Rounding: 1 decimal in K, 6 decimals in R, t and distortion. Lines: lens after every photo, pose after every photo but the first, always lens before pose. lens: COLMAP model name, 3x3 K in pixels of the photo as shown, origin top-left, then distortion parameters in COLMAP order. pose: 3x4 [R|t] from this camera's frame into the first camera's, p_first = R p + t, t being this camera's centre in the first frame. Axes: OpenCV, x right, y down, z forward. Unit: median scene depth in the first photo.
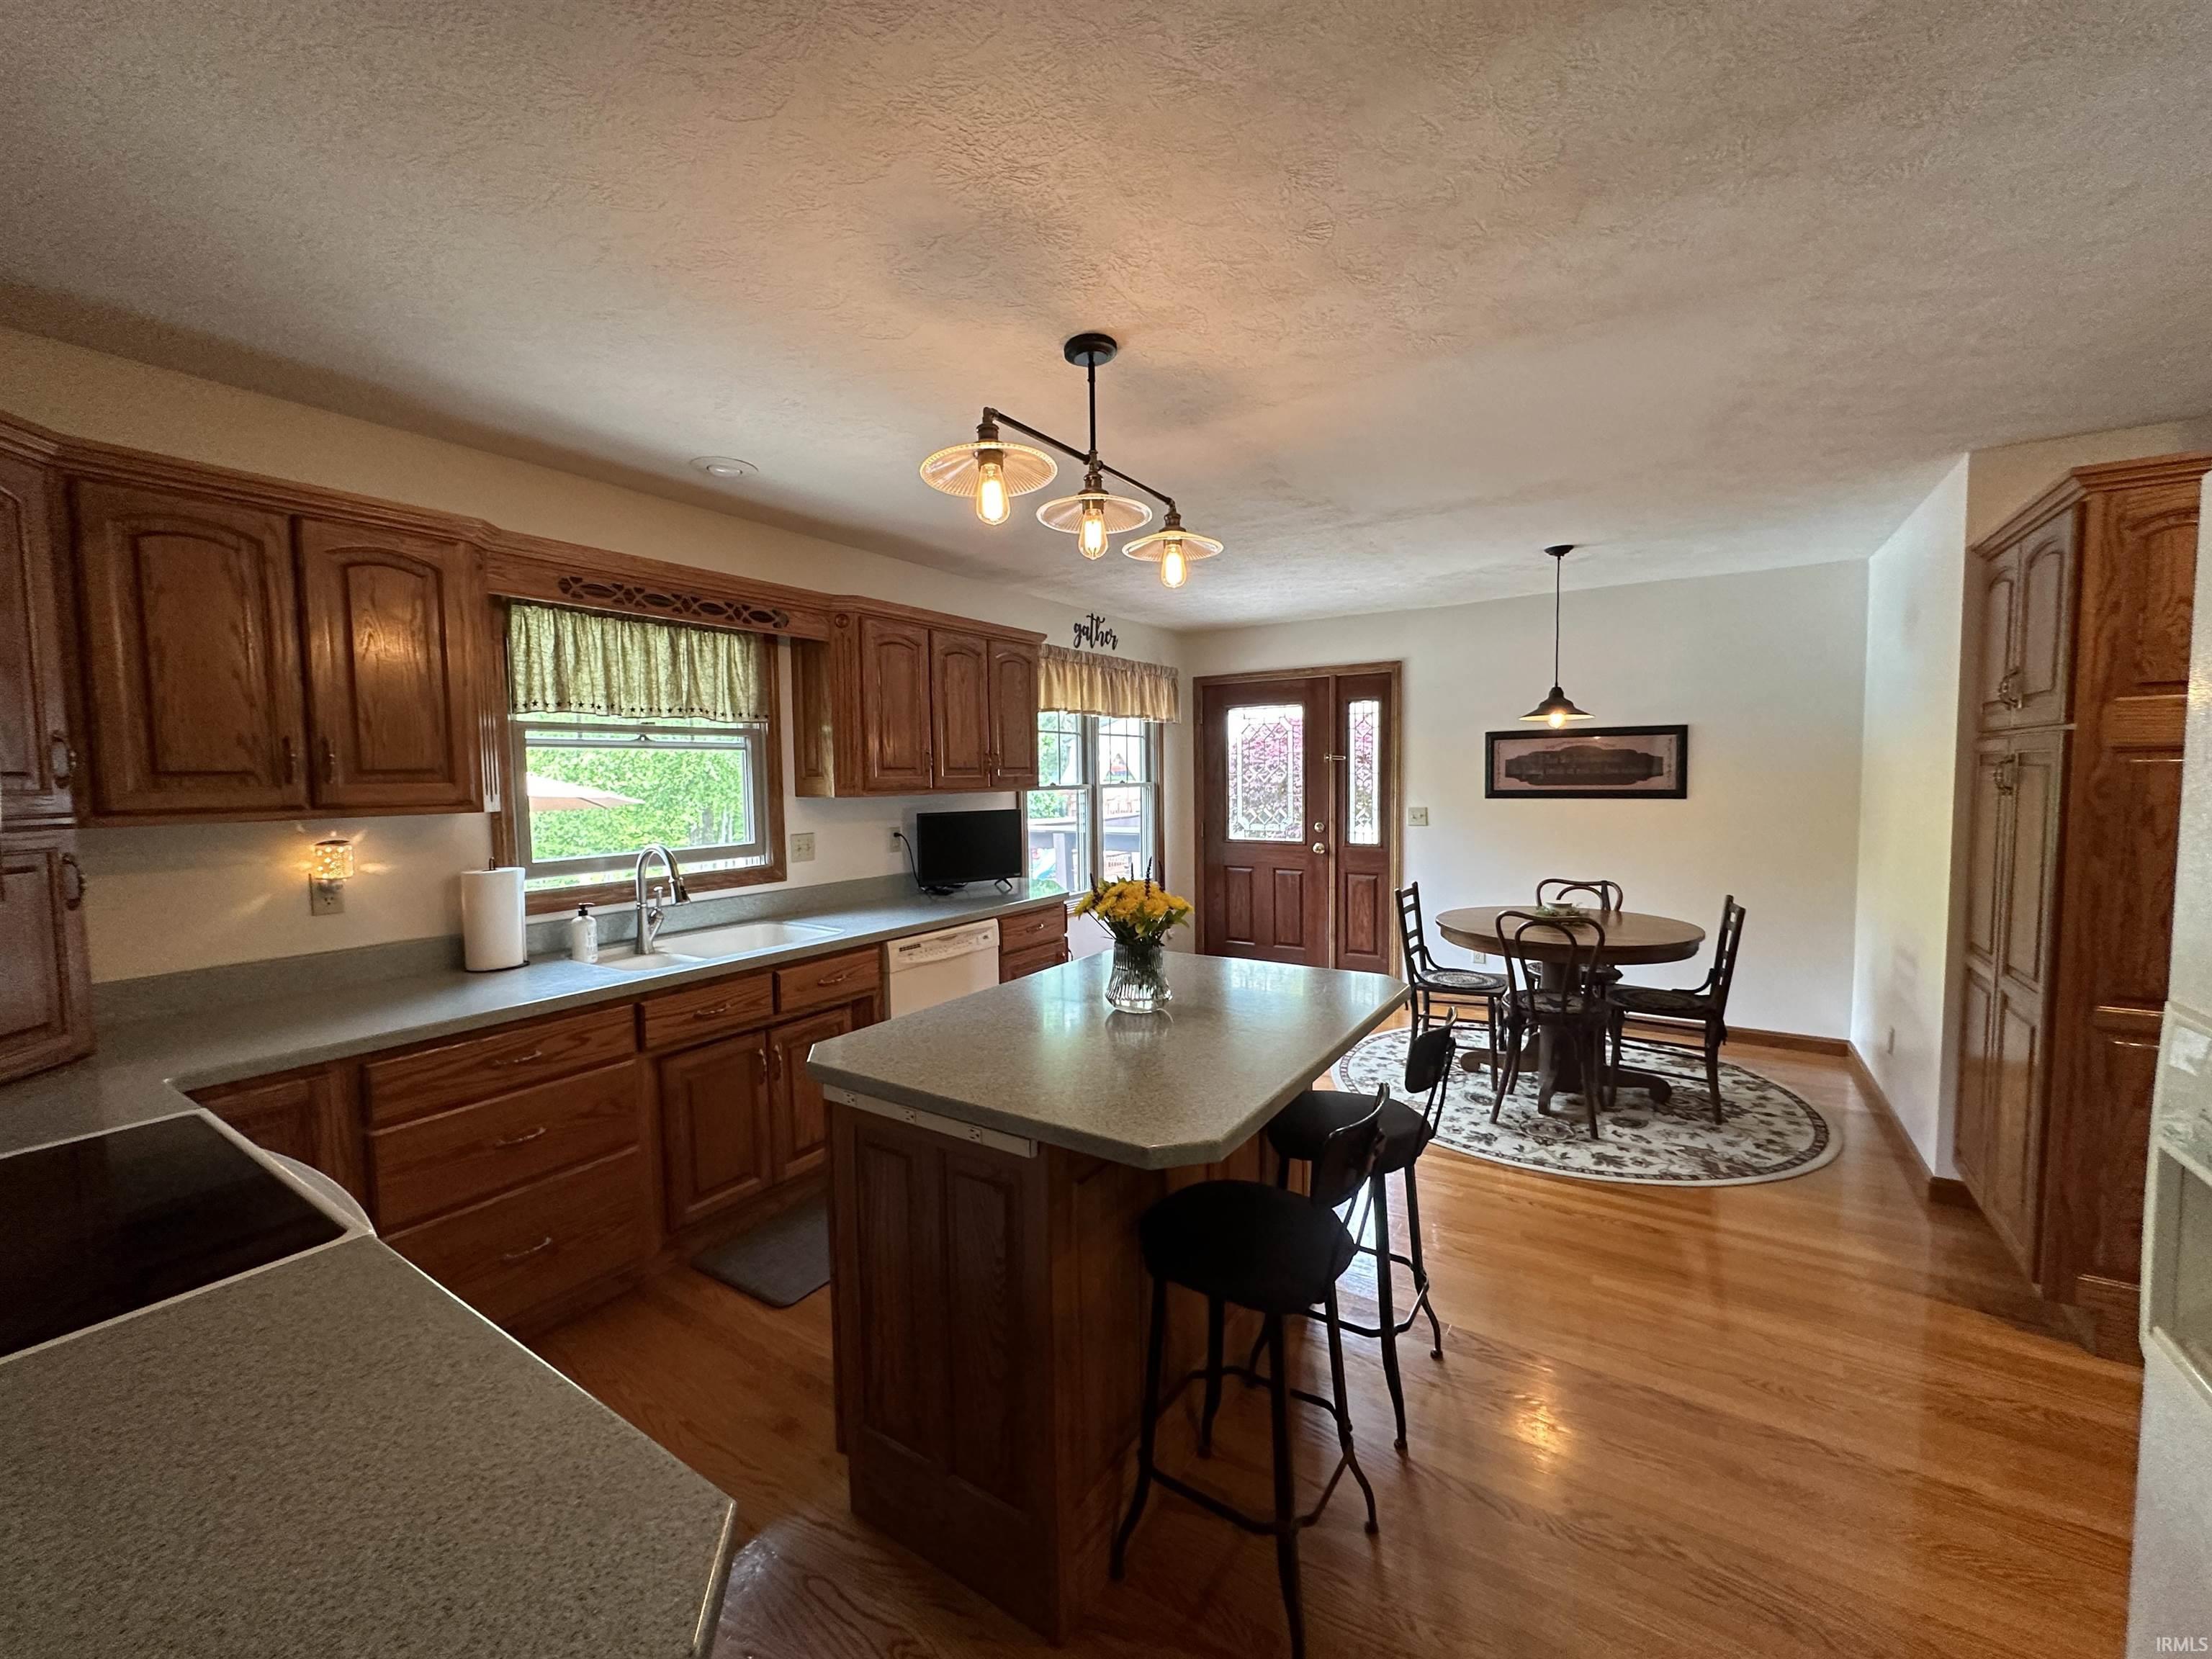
lens RADIAL K [[887.1, 0, 1103.0], [0, 887.1, 831.9], [0, 0, 1]] dist [-0.003620, 0.000067]
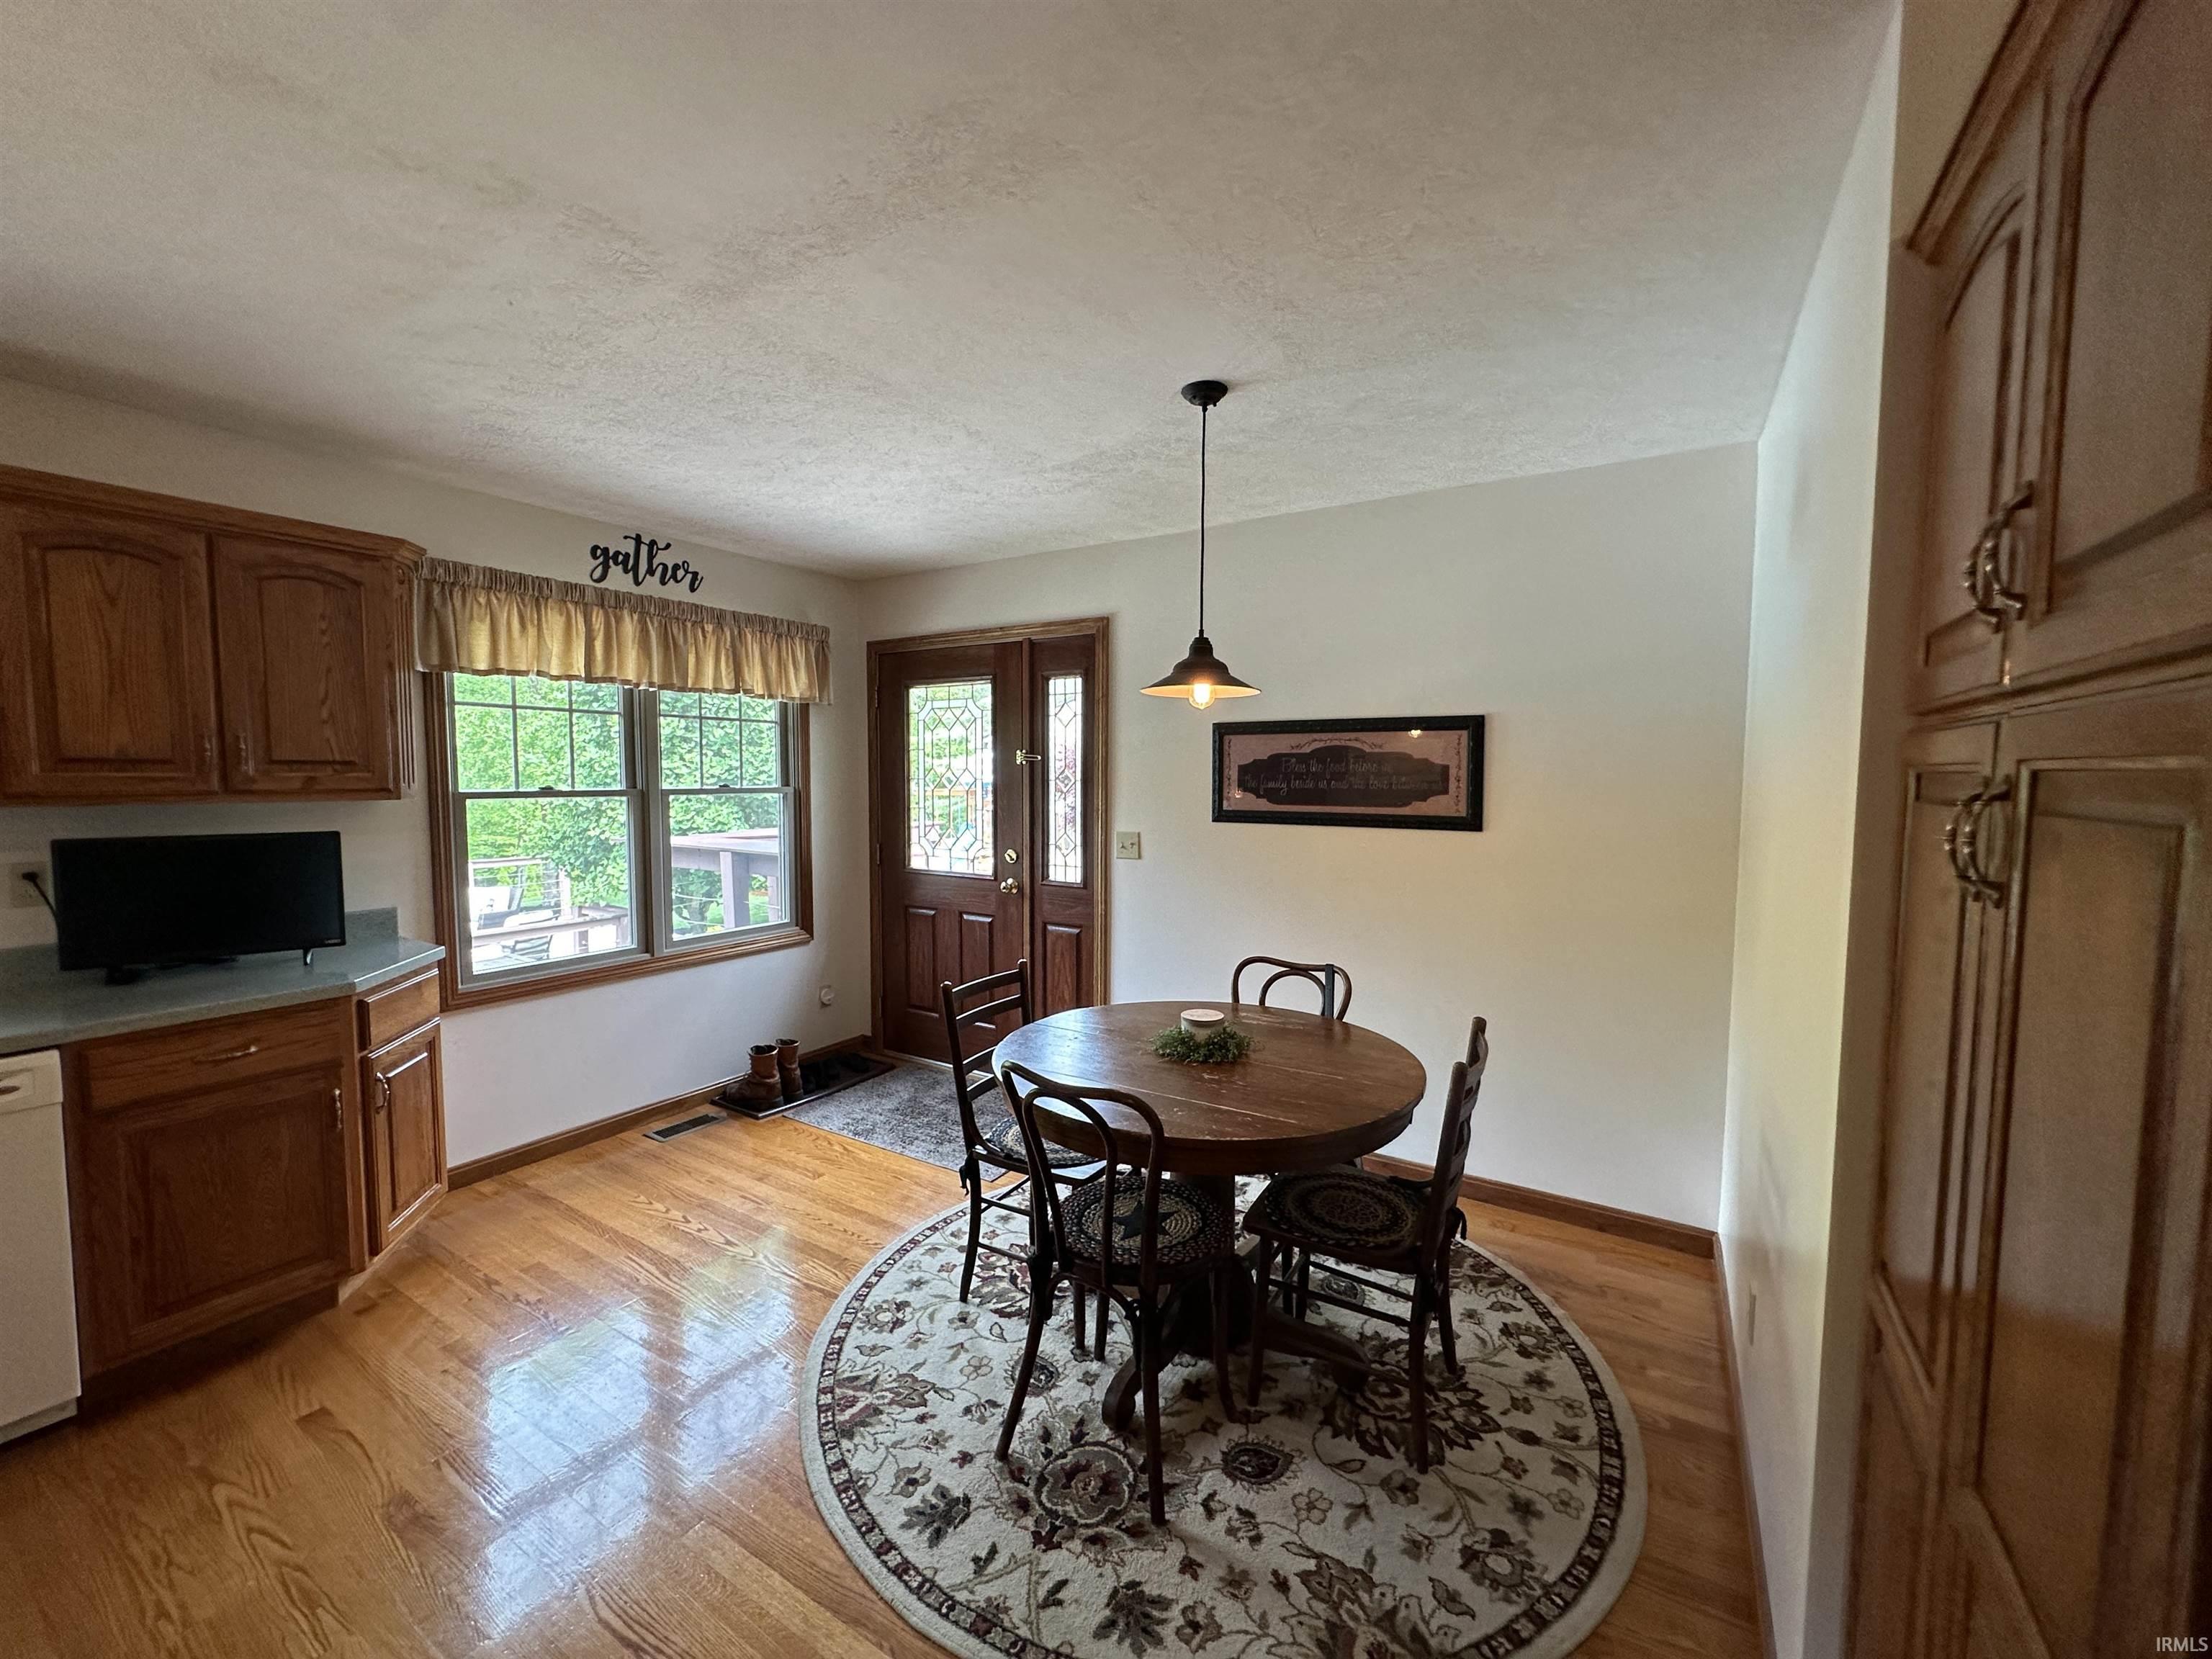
lens RADIAL K [[887.1, 0, 1103.5], [0, 887.1, 832.9], [0, 0, 1]] dist [-0.003620, 0.000067]
pose [[0.999633, 0.018089, 0.020157, 0.438585], [-0.018144, 0.999832, 0.002571, -0.038918], [-0.020107, -0.002936, 0.999794, 0.432603]]
